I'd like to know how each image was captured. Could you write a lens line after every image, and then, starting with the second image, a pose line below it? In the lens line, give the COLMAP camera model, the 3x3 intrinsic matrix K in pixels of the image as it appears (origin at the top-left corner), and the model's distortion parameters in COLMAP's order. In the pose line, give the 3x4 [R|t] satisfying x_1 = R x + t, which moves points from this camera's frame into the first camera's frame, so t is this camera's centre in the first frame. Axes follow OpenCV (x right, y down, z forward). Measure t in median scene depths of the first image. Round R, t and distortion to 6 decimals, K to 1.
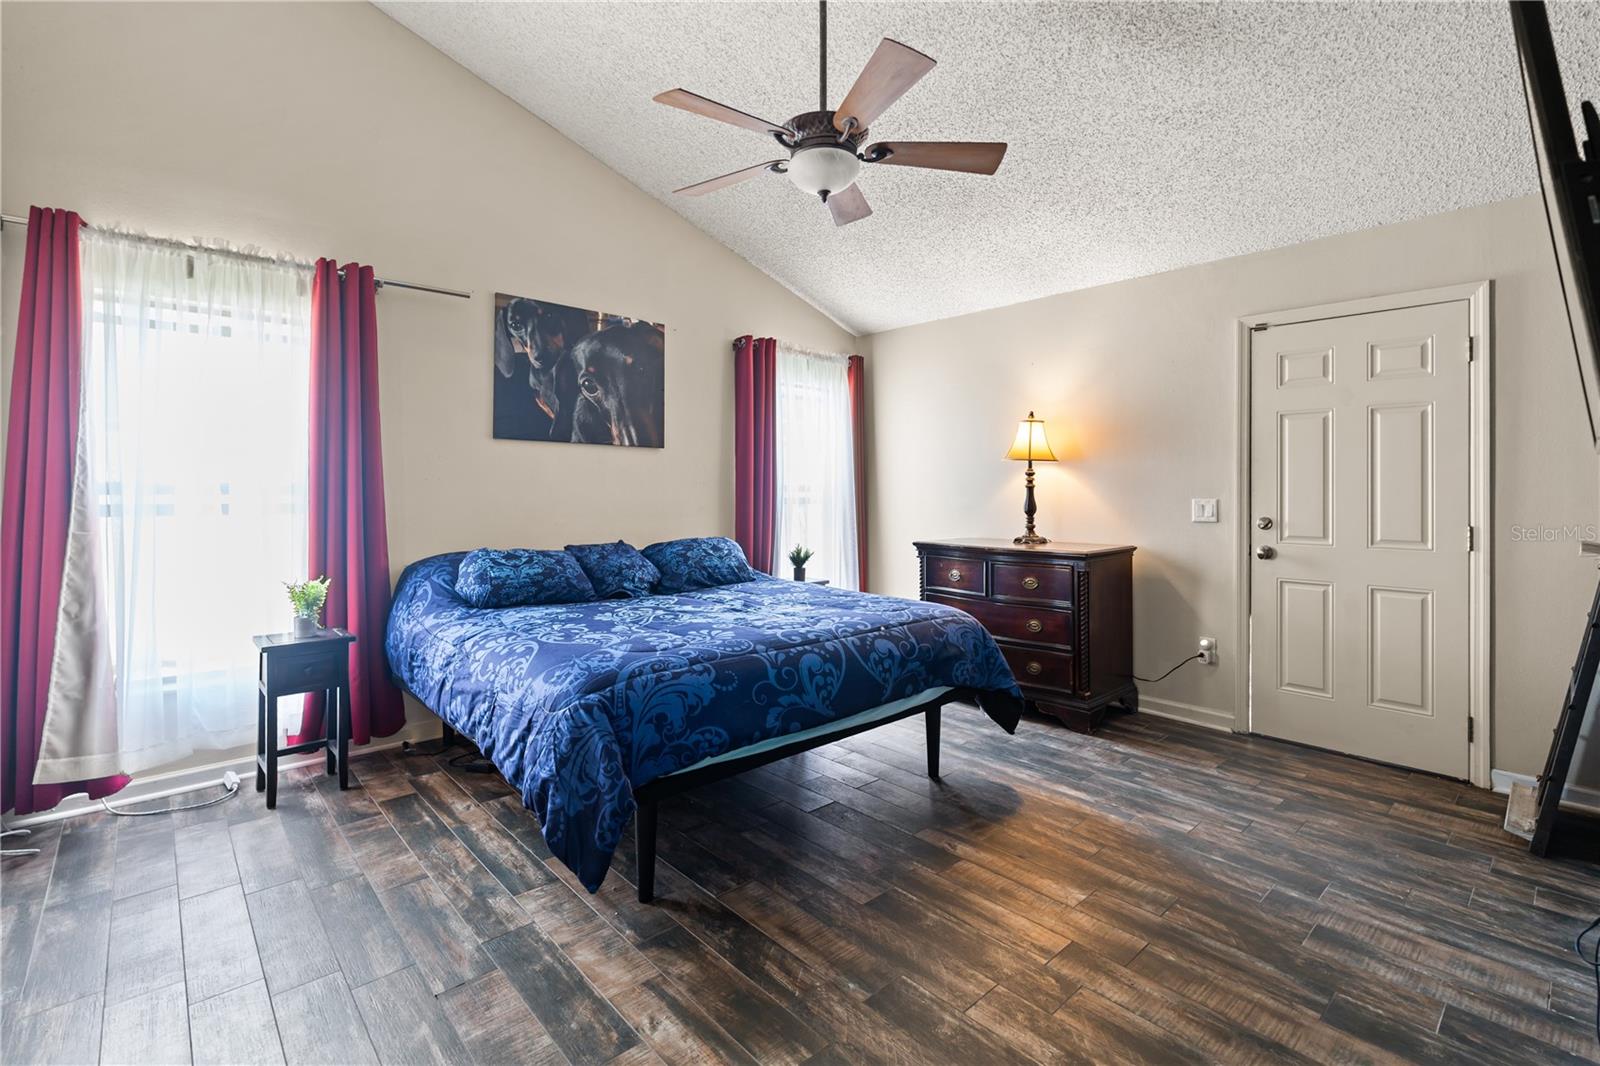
lens RADIAL K [[713.7, 0, 768.8], [0, 713.7, 492.6], [0, 0, 1]] dist [-0.000046, 0.000592]
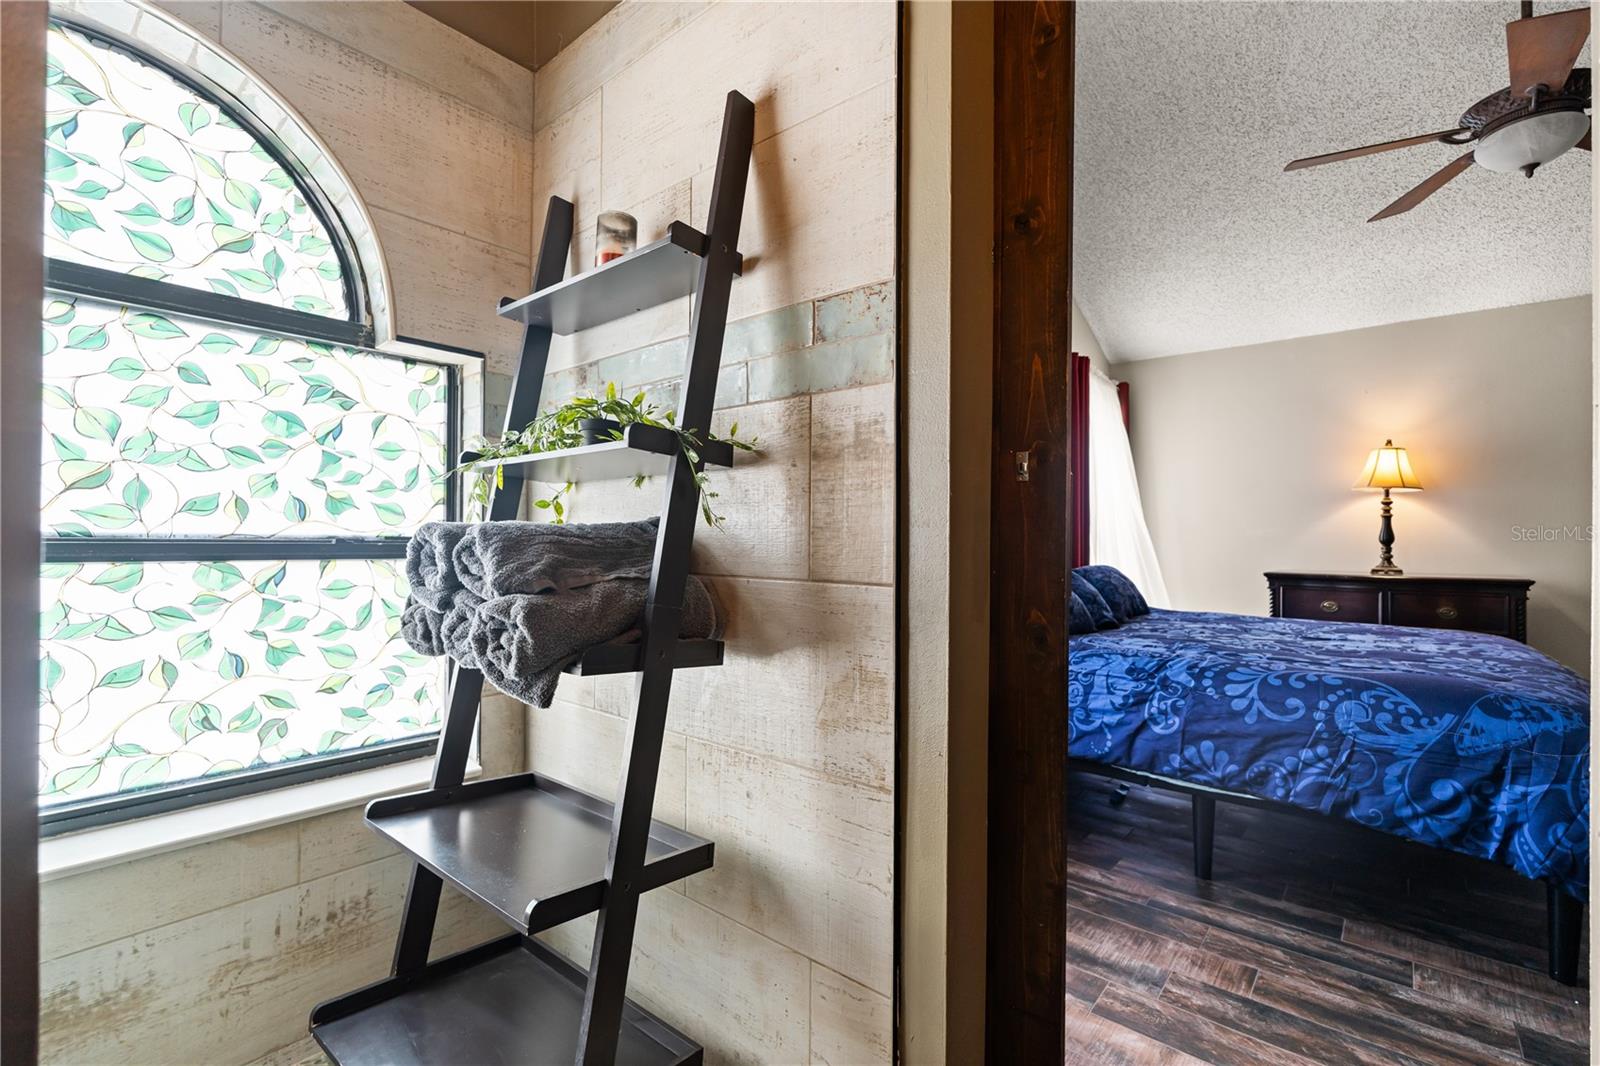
lens RADIAL K [[713.7, 0, 800.6], [0, 713.7, 538.0], [0, 0, 1]] dist [-0.000046, 0.000592]
pose [[0.991259, 0.013242, 0.131265, -0.553441], [-0.013357, 0.999911, -0.000007, 0.032665], [-0.131254, -0.001747, 0.991347, 0.141299]]
